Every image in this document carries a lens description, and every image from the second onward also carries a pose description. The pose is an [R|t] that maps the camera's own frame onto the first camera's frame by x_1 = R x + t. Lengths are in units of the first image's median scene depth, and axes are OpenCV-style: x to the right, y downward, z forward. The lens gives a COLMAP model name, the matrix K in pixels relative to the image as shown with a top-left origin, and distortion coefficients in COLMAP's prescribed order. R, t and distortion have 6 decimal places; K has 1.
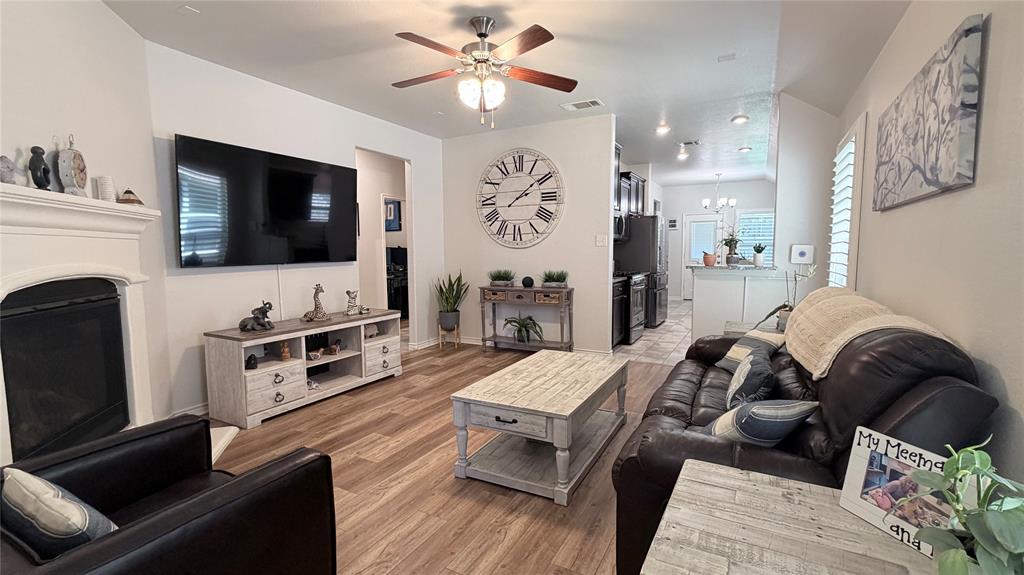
lens RADIAL K [[449.3, 0, 513.5], [0, 449.3, 287.6], [0, 0, 1]] dist [0.001171, 0.000031]
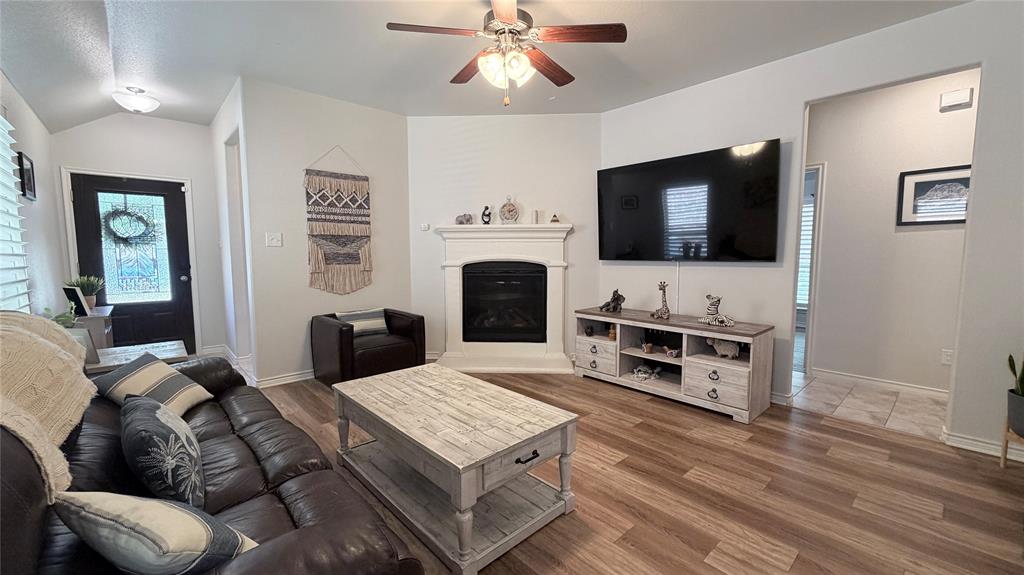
lens RADIAL K [[408.8, 0, 513.4], [0, 408.8, 286.1], [0, 0, 1]] dist [0.001325, -0.000117]
pose [[-0.328712, 0.085982, -0.940508, 0.650794], [-0.074974, 0.990329, 0.116740, -0.096797], [0.941449, 0.108888, -0.319087, 1.192454]]
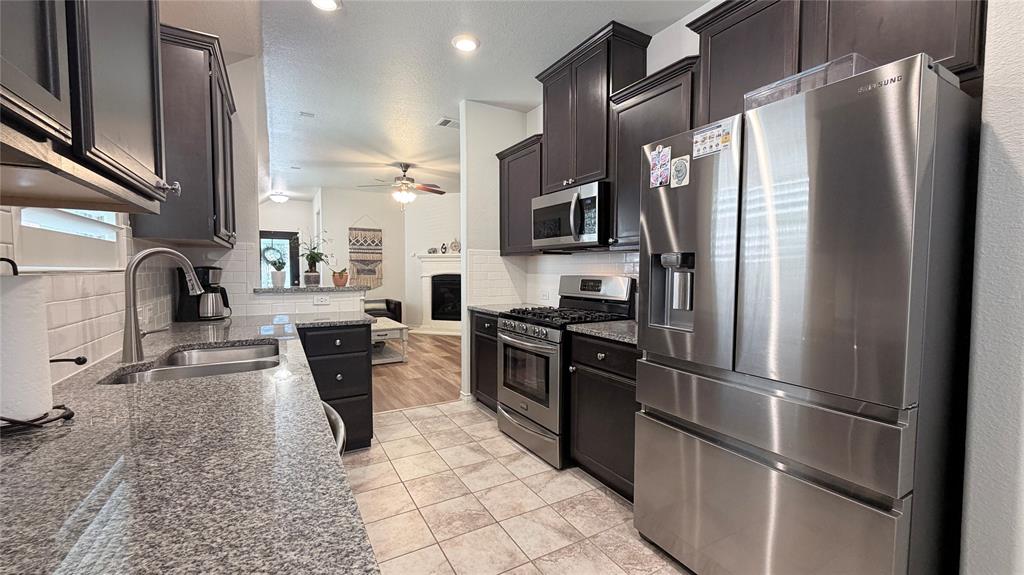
lens RADIAL K [[408.8, 0, 514.3], [0, 408.8, 290.2], [0, 0, 1]] dist [0.001325, -0.000117]
pose [[-0.522304, 0.047601, -0.851430, 1.263688], [-0.071099, 0.992534, 0.099105, -0.192454], [0.849790, 0.112298, -0.515020, 2.323798]]
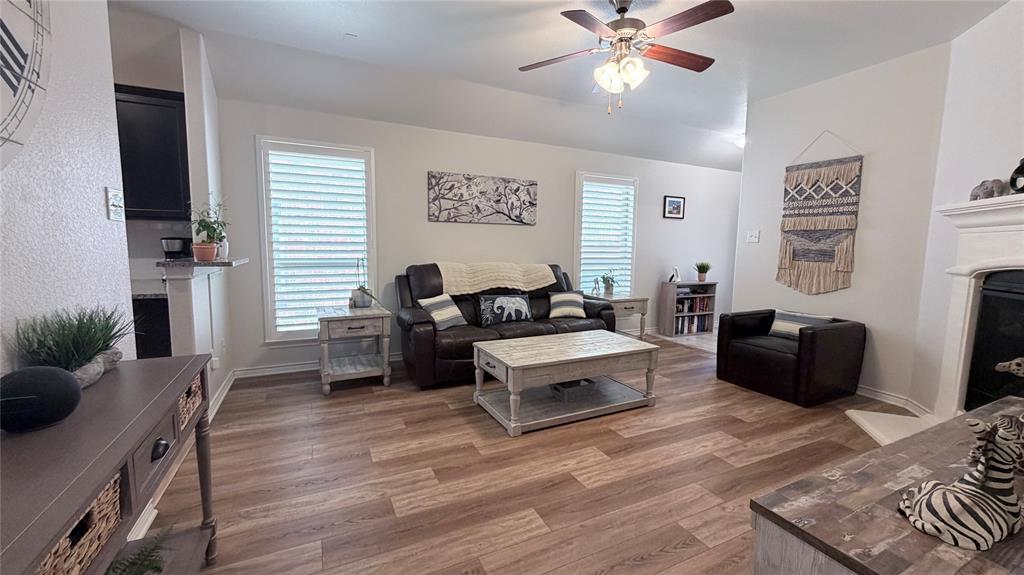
lens RADIAL K [[408.8, 0, 515.0], [0, 408.8, 286.6], [0, 0, 1]] dist [0.001325, -0.000117]
pose [[-0.813927, -0.065046, 0.577315, -0.376686], [0.037442, 0.985774, 0.163856, -0.128199], [-0.579760, 0.154983, -0.799912, 1.716794]]
